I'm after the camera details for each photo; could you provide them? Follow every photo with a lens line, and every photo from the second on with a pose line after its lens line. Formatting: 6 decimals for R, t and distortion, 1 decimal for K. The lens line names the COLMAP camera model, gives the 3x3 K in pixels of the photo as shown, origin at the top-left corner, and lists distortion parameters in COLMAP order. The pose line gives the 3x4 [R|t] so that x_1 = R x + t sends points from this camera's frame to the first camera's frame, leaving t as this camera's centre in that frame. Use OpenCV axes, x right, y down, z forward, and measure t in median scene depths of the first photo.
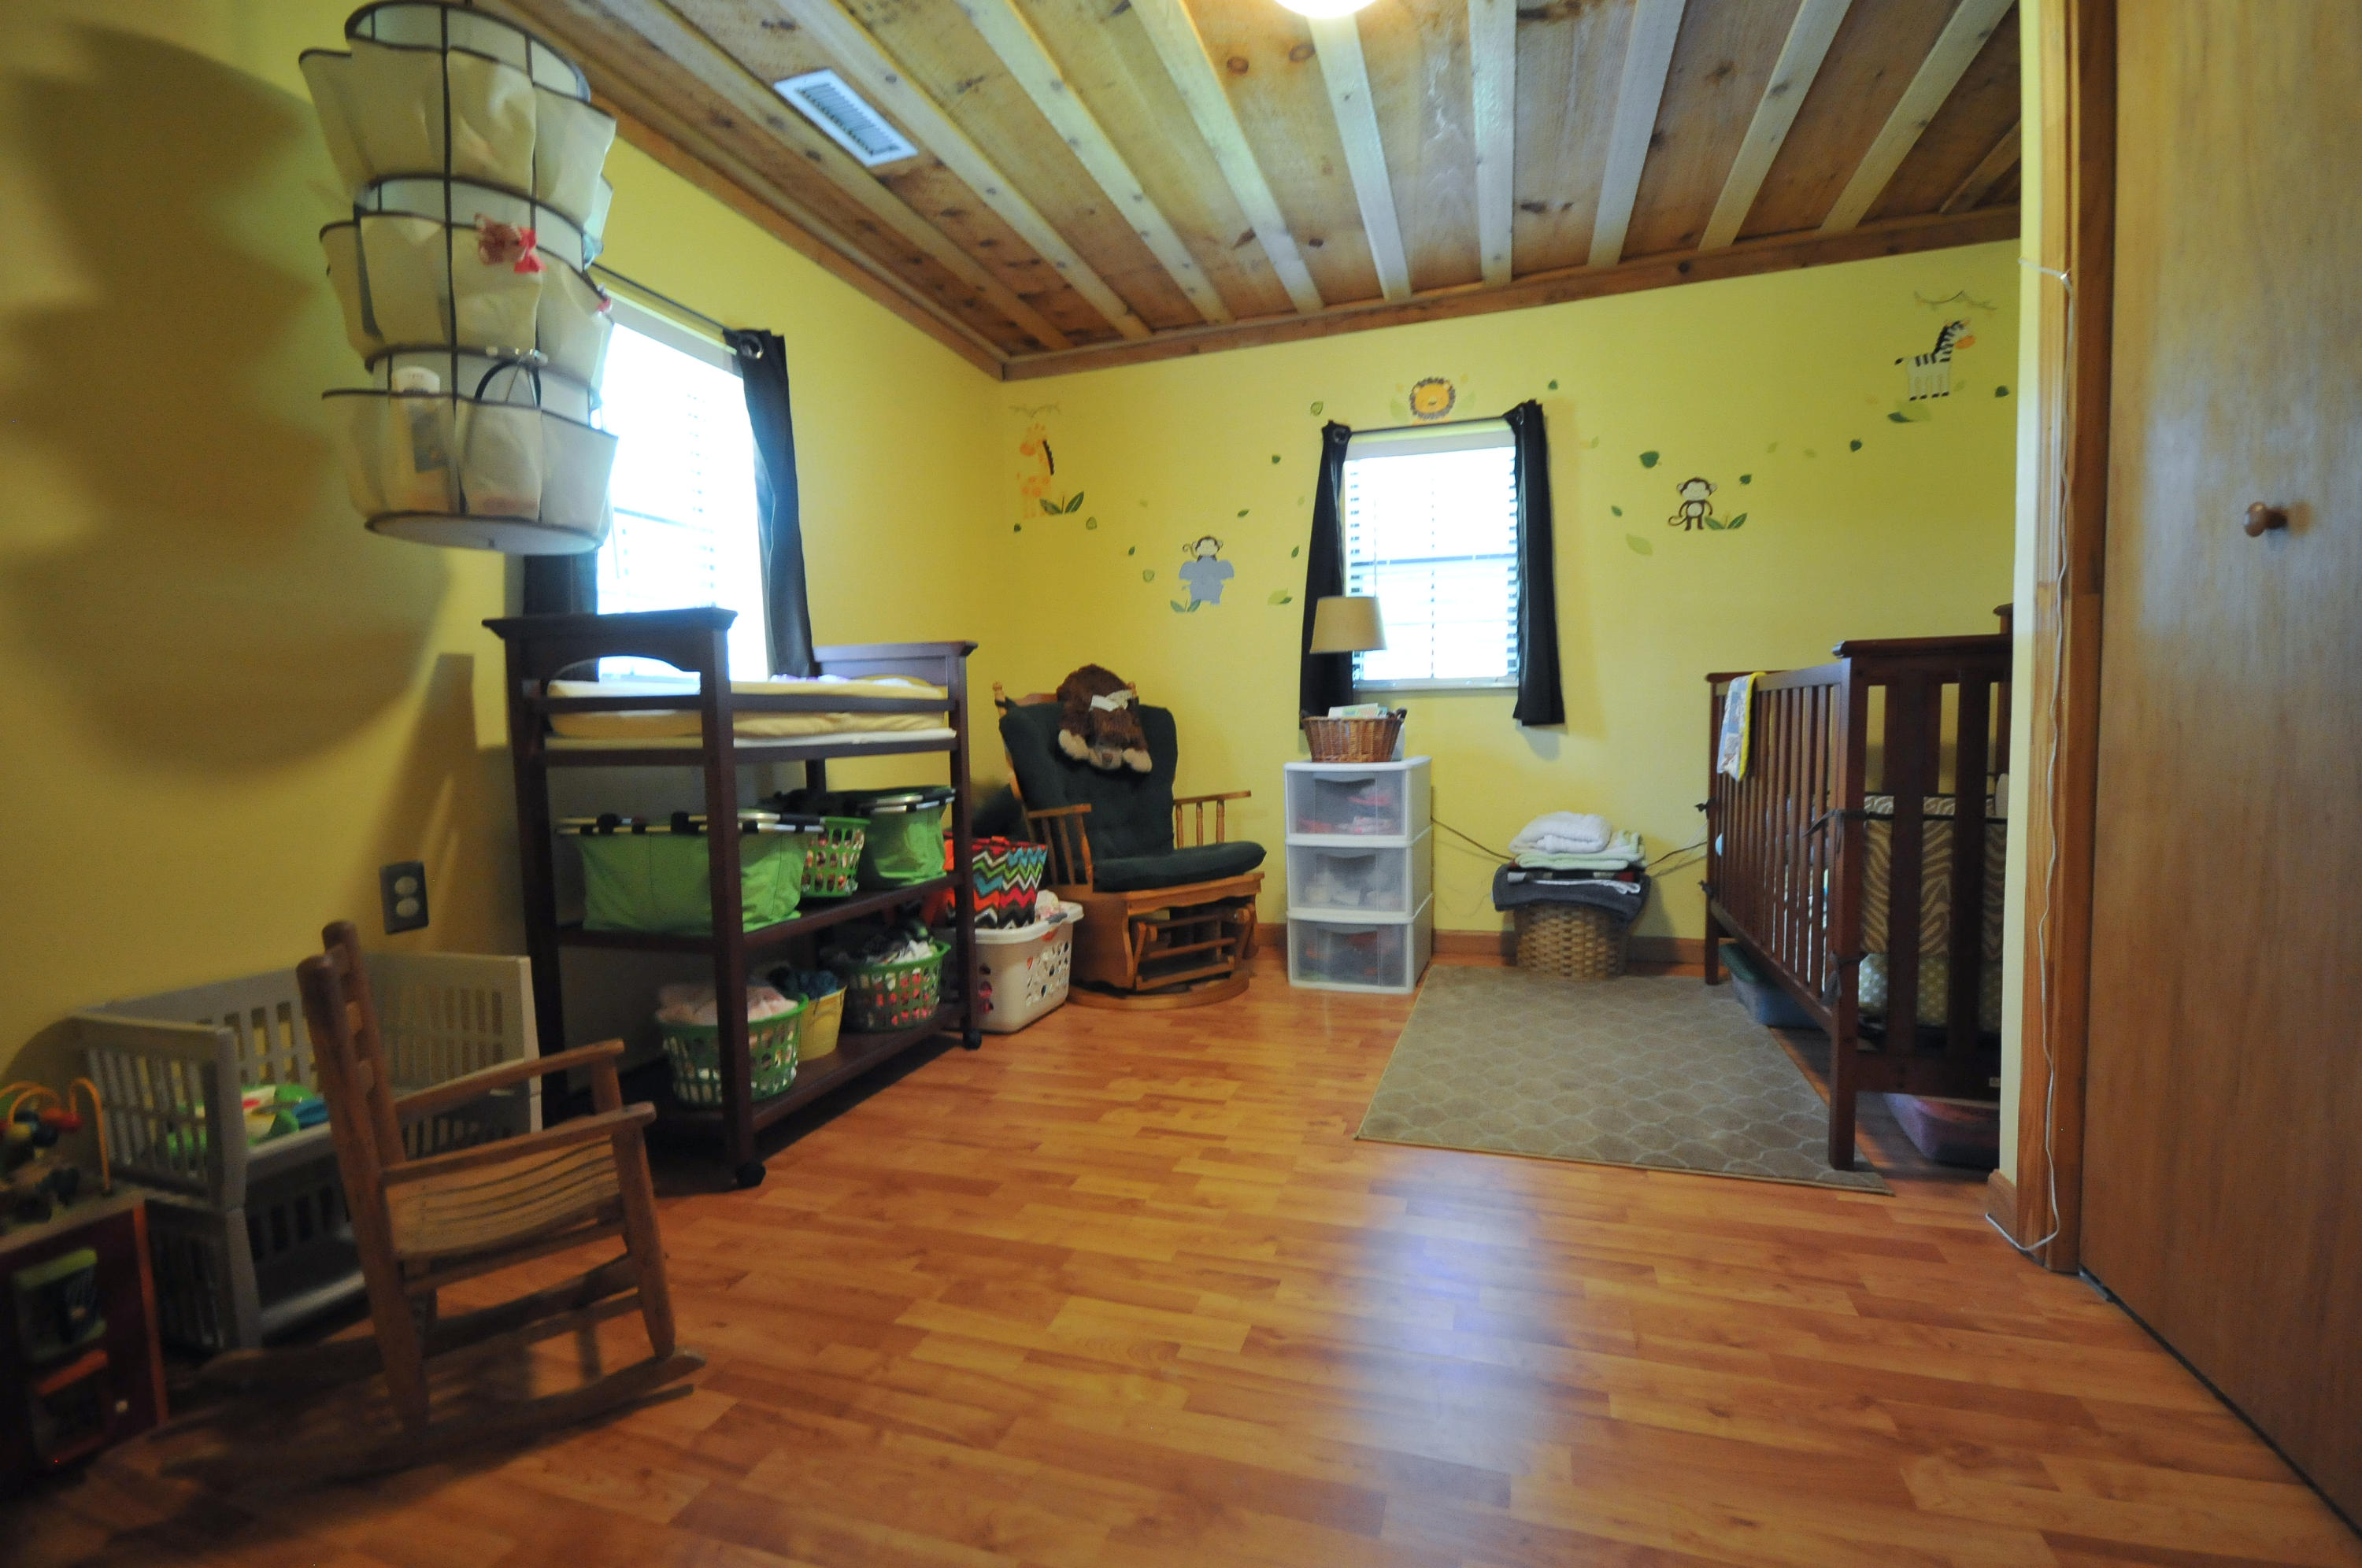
lens RADIAL K [[1039.2, 0, 1171.2], [0, 1039.2, 789.0], [0, 0, 1]] dist [0.003732, -0.006362]
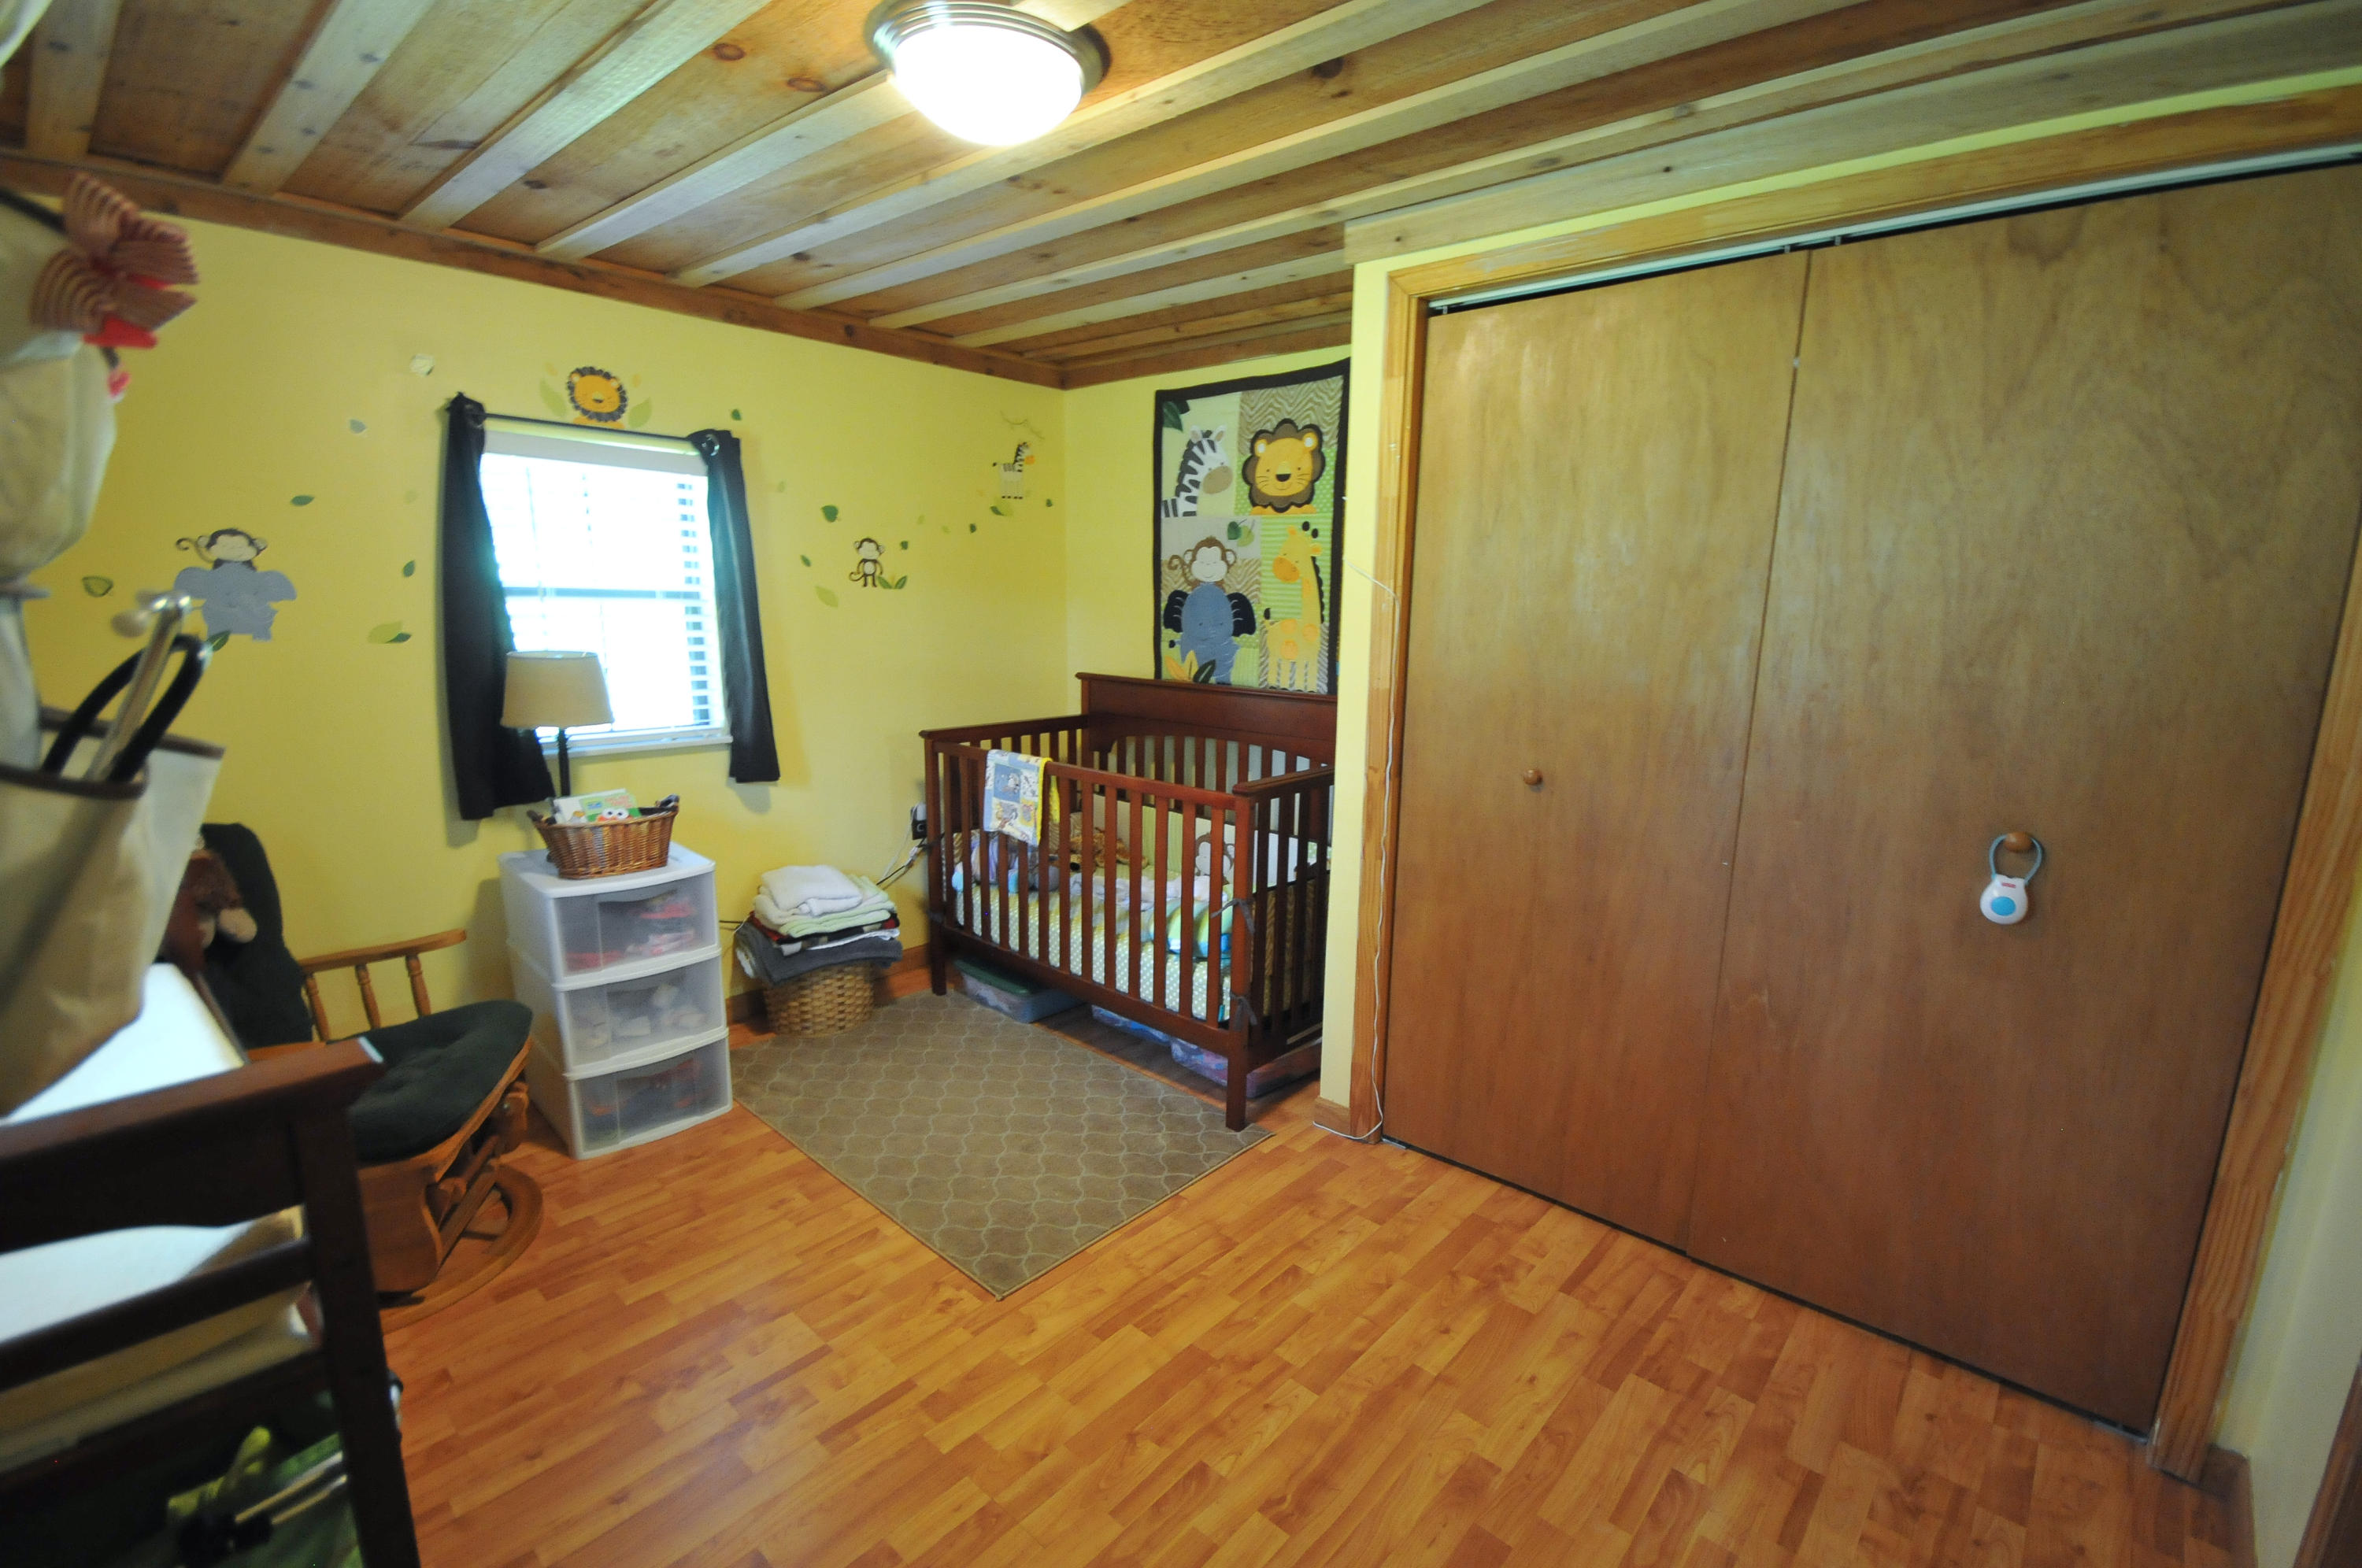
lens RADIAL K [[1039.2, 0, 1174.3], [0, 1039.2, 791.6], [0, 0, 1]] dist [0.003732, -0.006362]
pose [[0.398602, -0.149526, 0.904853, -0.383144], [0.030765, 0.988245, 0.149754, -0.194636], [-0.916608, -0.031855, 0.398516, 0.280153]]
